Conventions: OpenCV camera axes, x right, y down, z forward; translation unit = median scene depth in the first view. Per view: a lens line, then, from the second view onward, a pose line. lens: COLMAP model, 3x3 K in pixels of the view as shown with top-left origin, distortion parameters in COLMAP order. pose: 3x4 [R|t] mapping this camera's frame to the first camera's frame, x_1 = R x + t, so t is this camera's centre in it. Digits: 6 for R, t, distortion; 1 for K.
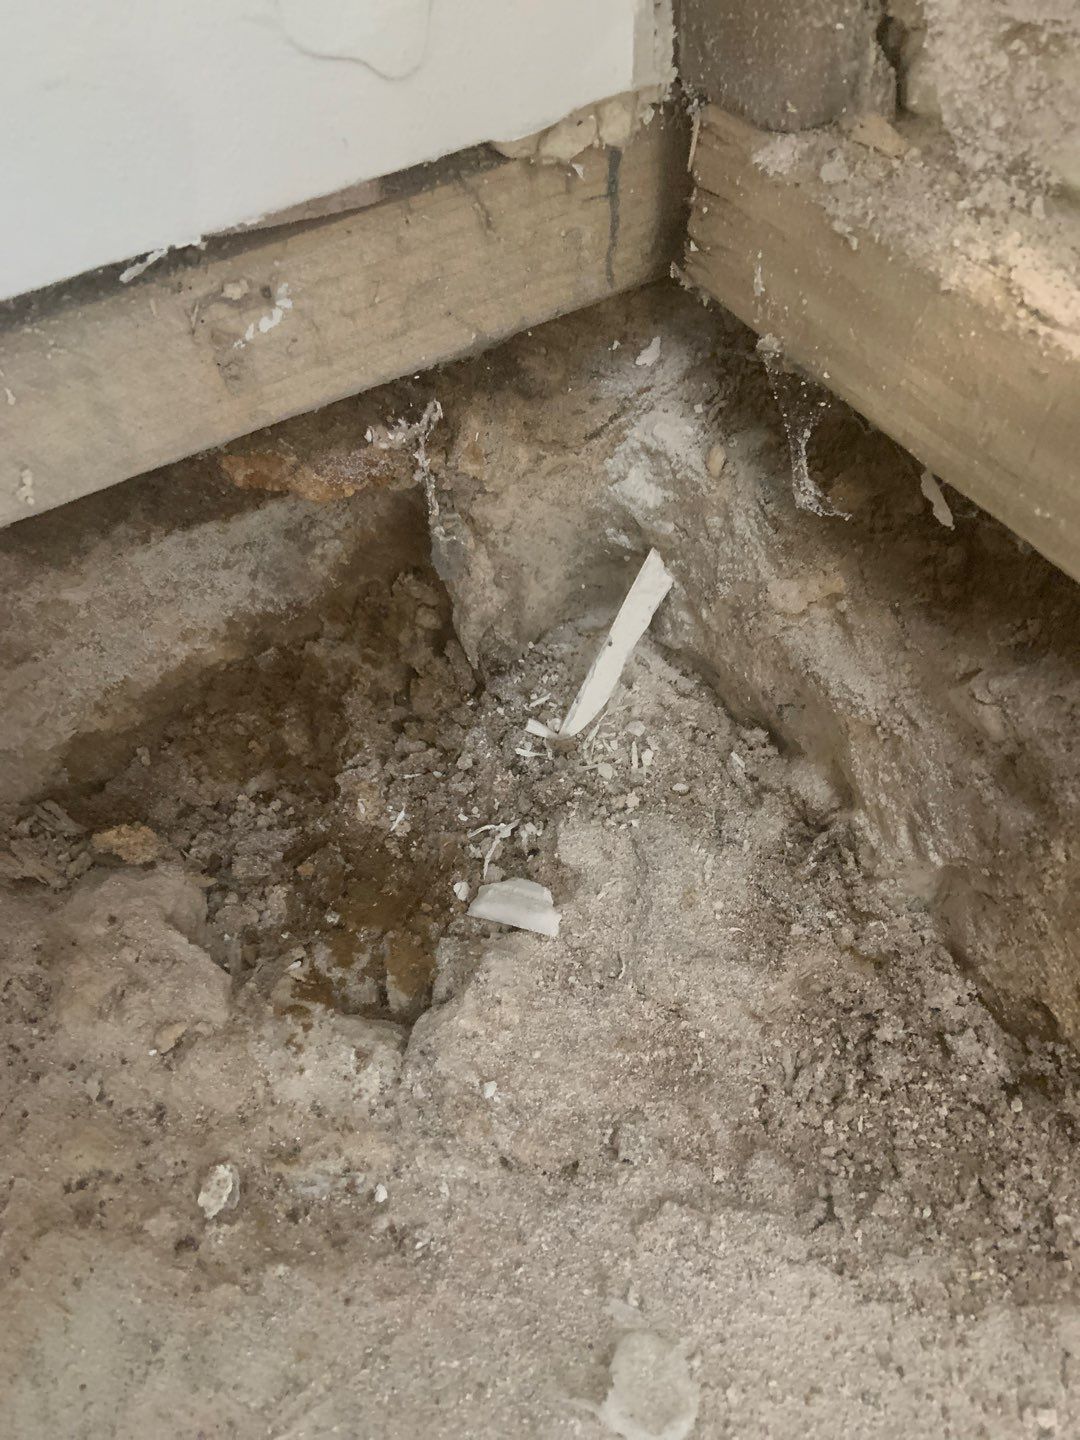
lens RADIAL K [[1117.1, 0, 521.6], [0, 1117.1, 704.4], [0, 0, 1]] dist [0.114731, -0.164886]
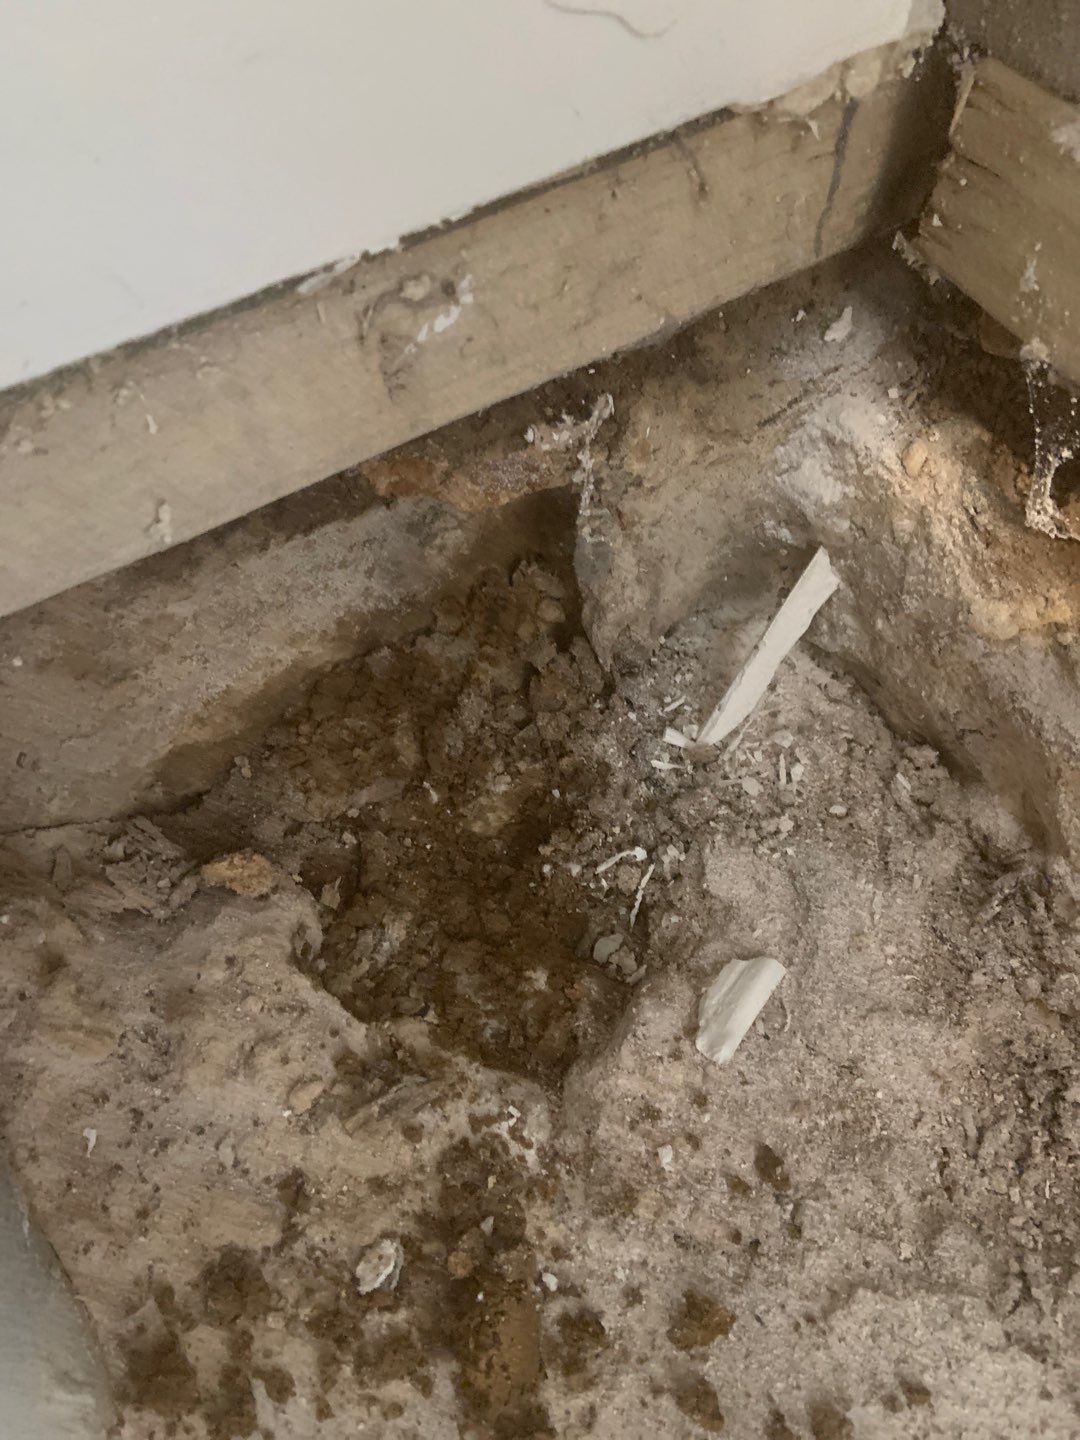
lens RADIAL K [[1117.1, 0, 521.6], [0, 1117.1, 704.4], [0, 0, 1]] dist [0.114731, -0.164886]
pose [[0.999424, 0.006056, 0.033396, -0.163830], [-0.010241, 0.991903, 0.126586, -0.138844], [-0.032359, -0.126855, 0.991393, 0.119608]]
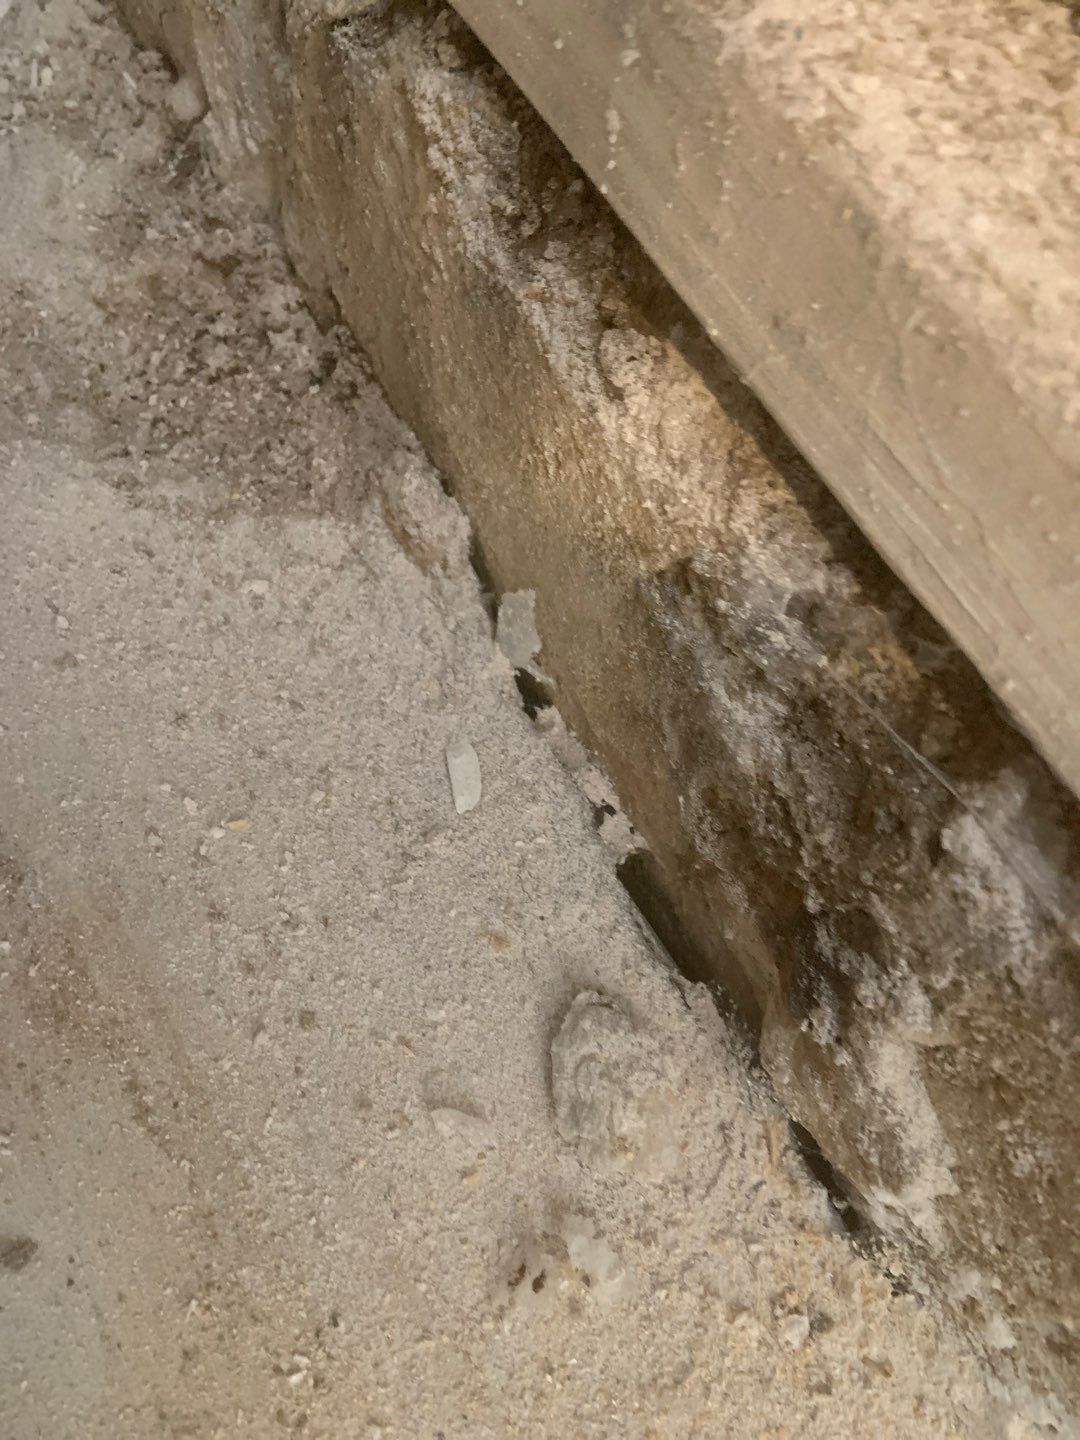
lens RADIAL K [[1130.3, 0, 546.7], [0, 1130.3, 711.0], [0, 0, 1]] dist [0.124737, -0.180796]
pose [[0.972847, 0.044339, 0.227161, 0.382138], [-0.104805, 0.959480, 0.261561, 0.310607], [-0.206359, -0.278266, 0.938075, -0.217962]]
